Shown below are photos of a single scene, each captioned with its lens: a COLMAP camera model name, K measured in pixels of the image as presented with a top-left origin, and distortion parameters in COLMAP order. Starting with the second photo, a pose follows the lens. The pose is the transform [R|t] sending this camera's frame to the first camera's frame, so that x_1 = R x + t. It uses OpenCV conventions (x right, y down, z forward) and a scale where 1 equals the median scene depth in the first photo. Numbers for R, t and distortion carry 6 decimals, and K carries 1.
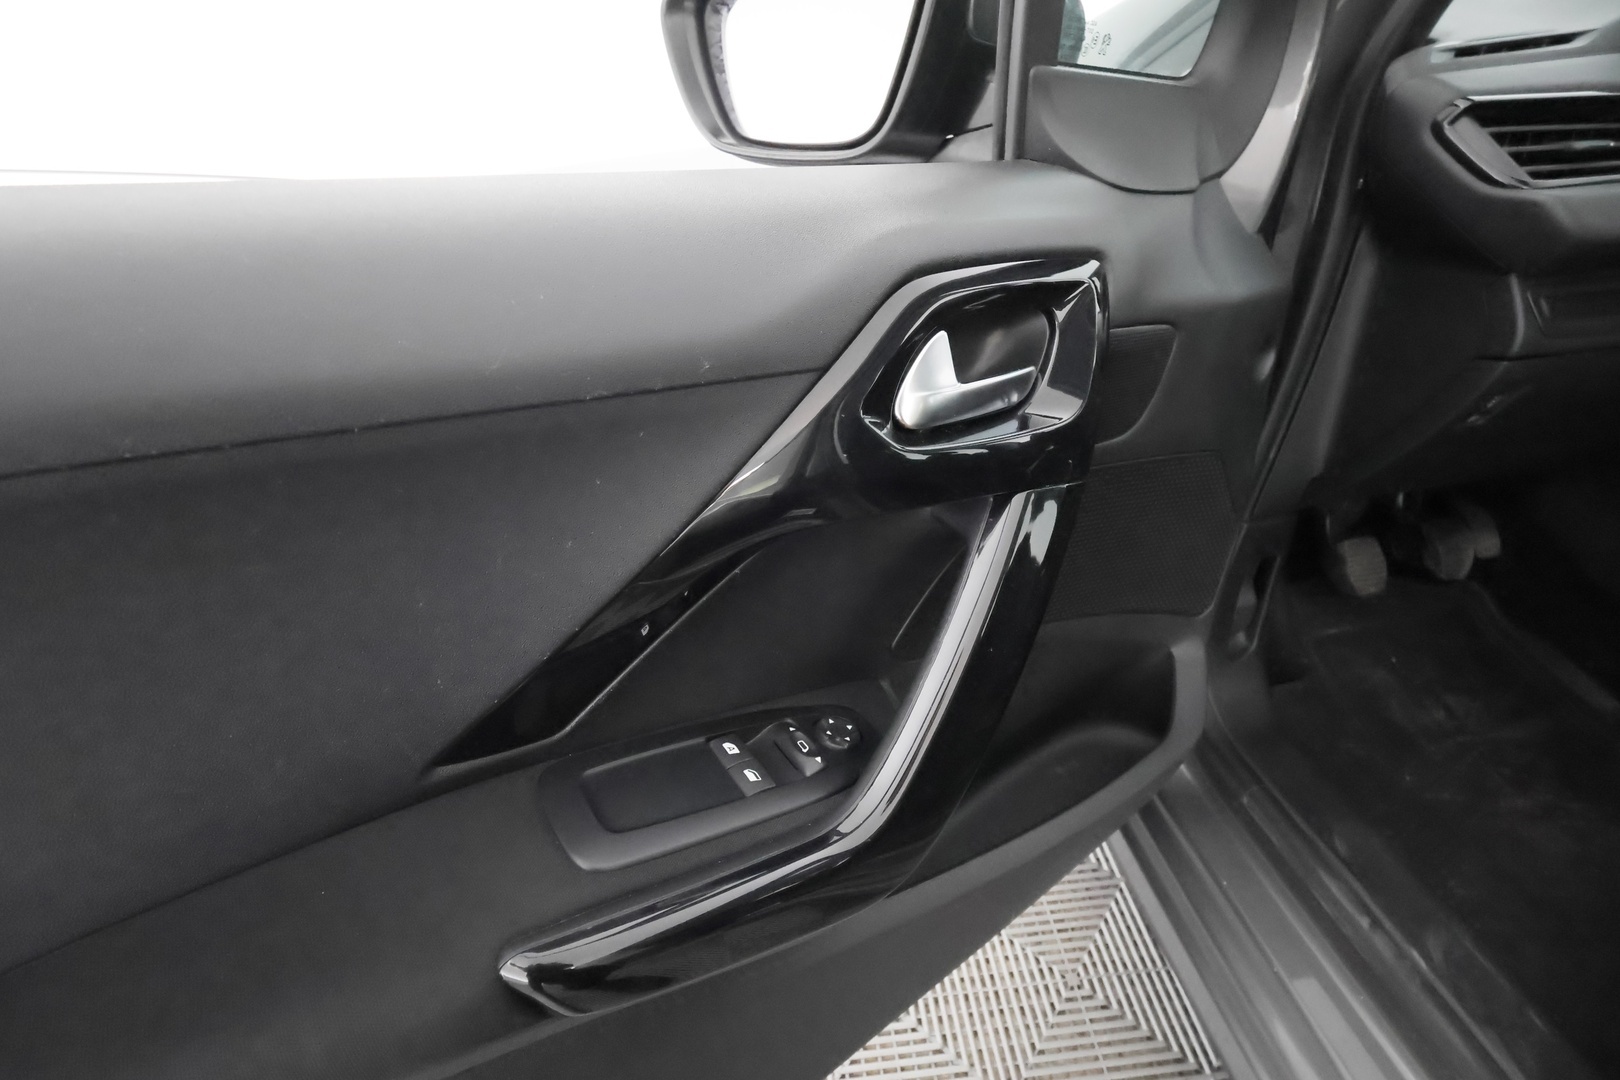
lens RADIAL K [[755.1, 0, 810.0], [0, 755.1, 540.0], [0, 0, 1]] dist [0.000624, 0.000261]
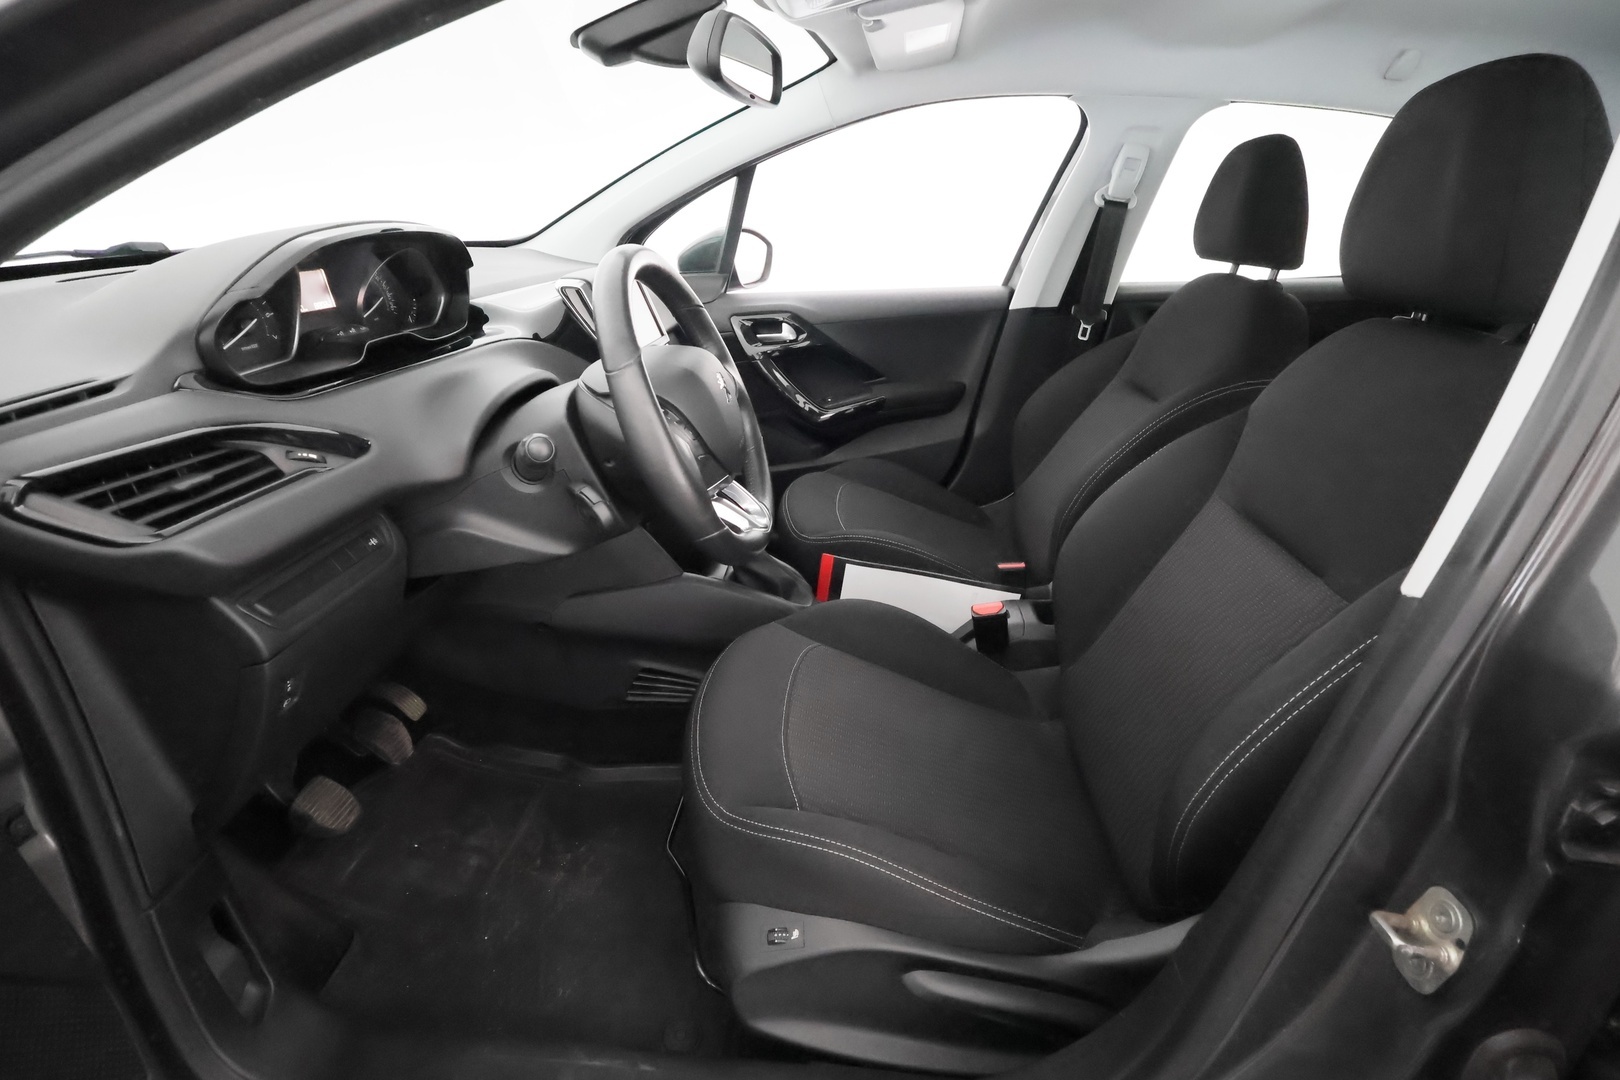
lens RADIAL K [[755.1, 0, 810.0], [0, 755.1, 540.0], [0, 0, 1]] dist [0.000624, 0.000261]
pose [[0.274436, -0.367143, 0.888758, 0.294042], [0.526141, 0.830955, 0.180801, -0.187430], [-0.804898, 0.417994, 0.421213, -0.110194]]
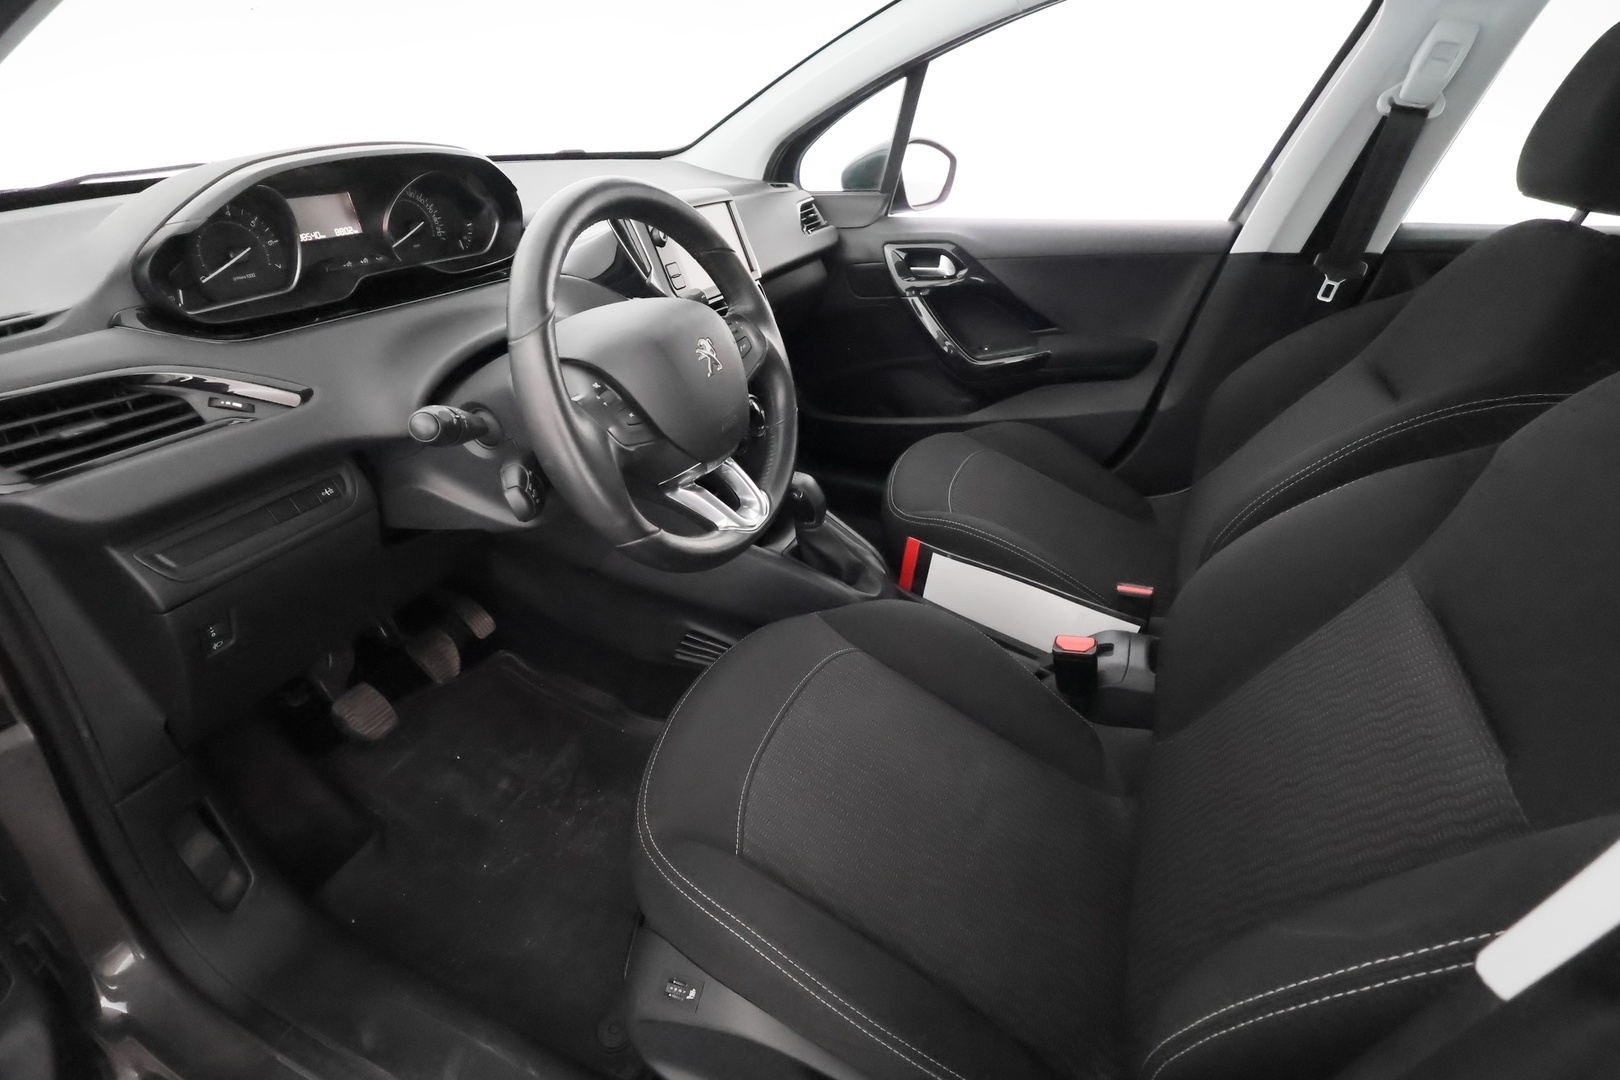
lens RADIAL K [[752.5, 0, 810.0], [0, 752.5, 540.0], [0, 0, 1]] dist [0.001787, -0.000267]
pose [[0.570944, -0.392636, 0.721013, 0.785351], [0.444935, 0.886051, 0.130181, -0.074852], [-0.689968, 0.246478, 0.680583, -0.358141]]
